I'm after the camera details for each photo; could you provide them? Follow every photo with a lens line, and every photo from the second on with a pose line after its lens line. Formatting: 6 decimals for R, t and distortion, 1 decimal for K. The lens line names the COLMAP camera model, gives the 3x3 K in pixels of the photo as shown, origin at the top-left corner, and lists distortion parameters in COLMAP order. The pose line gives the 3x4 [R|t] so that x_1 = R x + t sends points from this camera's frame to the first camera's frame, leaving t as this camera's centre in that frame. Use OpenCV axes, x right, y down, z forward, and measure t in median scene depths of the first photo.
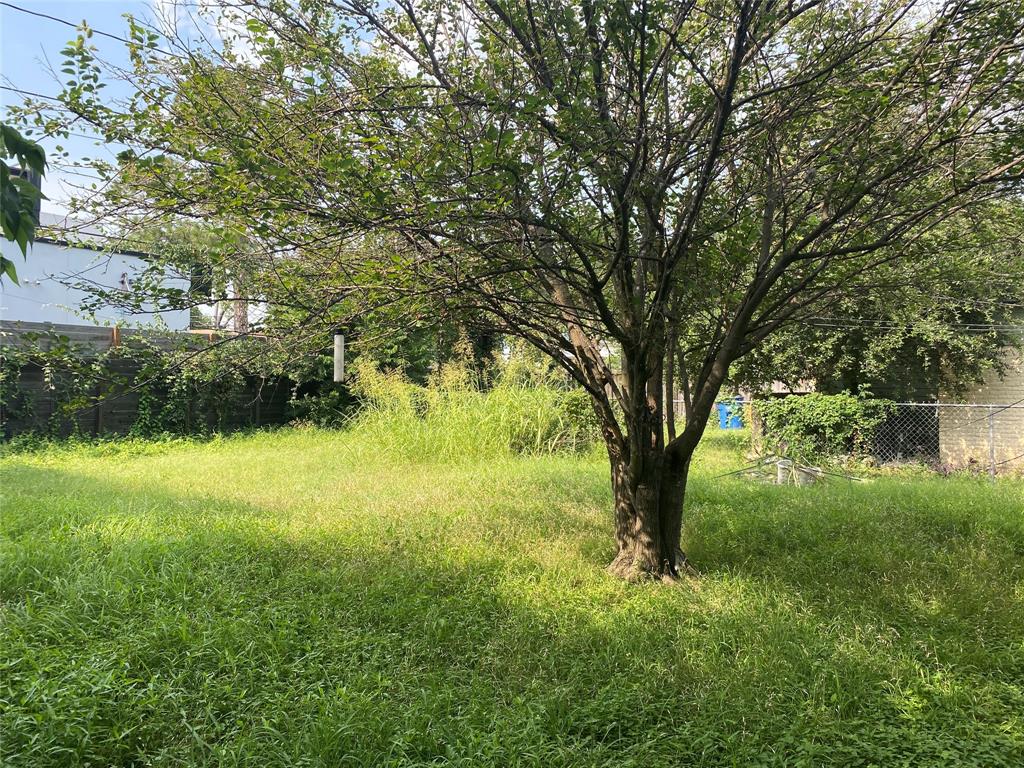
lens RADIAL K [[796.5, 0, 495.5], [0, 796.5, 375.1], [0, 0, 1]] dist [0.055487, -0.048345]
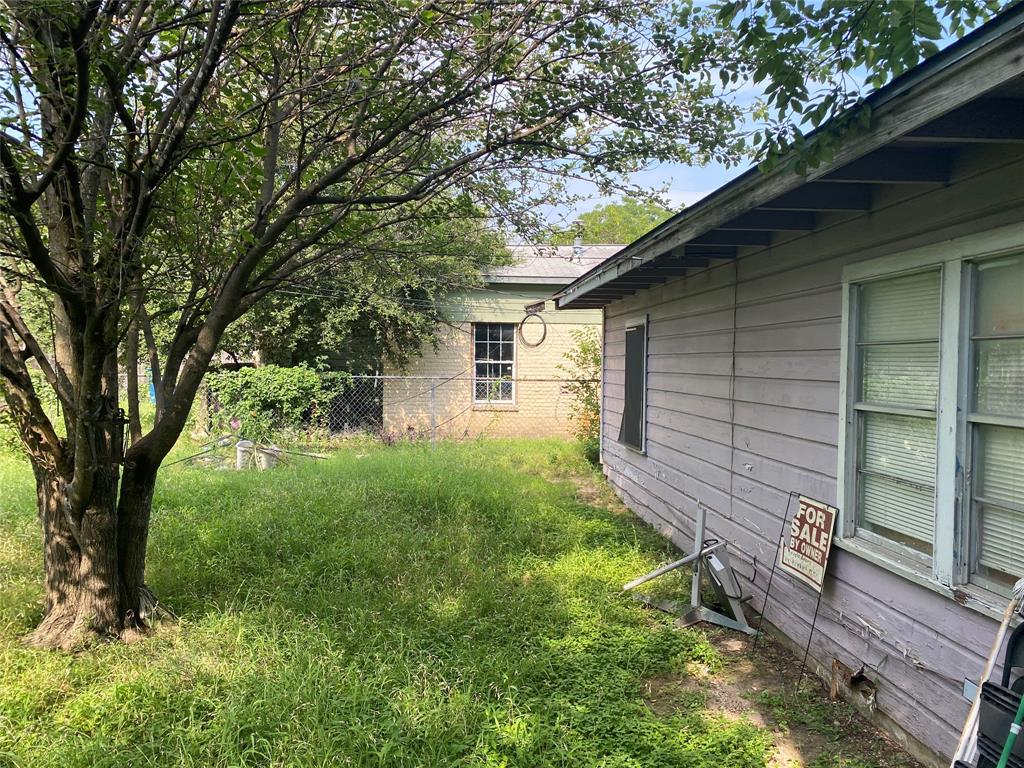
lens RADIAL K [[787.5, 0, 512.5], [0, 787.5, 379.6], [0, 0, 1]] dist [0.055924, -0.065390]
pose [[0.752088, -0.013296, 0.658928, 0.006451], [-0.017451, 0.999044, 0.040078, -0.004952], [-0.658831, -0.041641, 0.751138, 0.232220]]
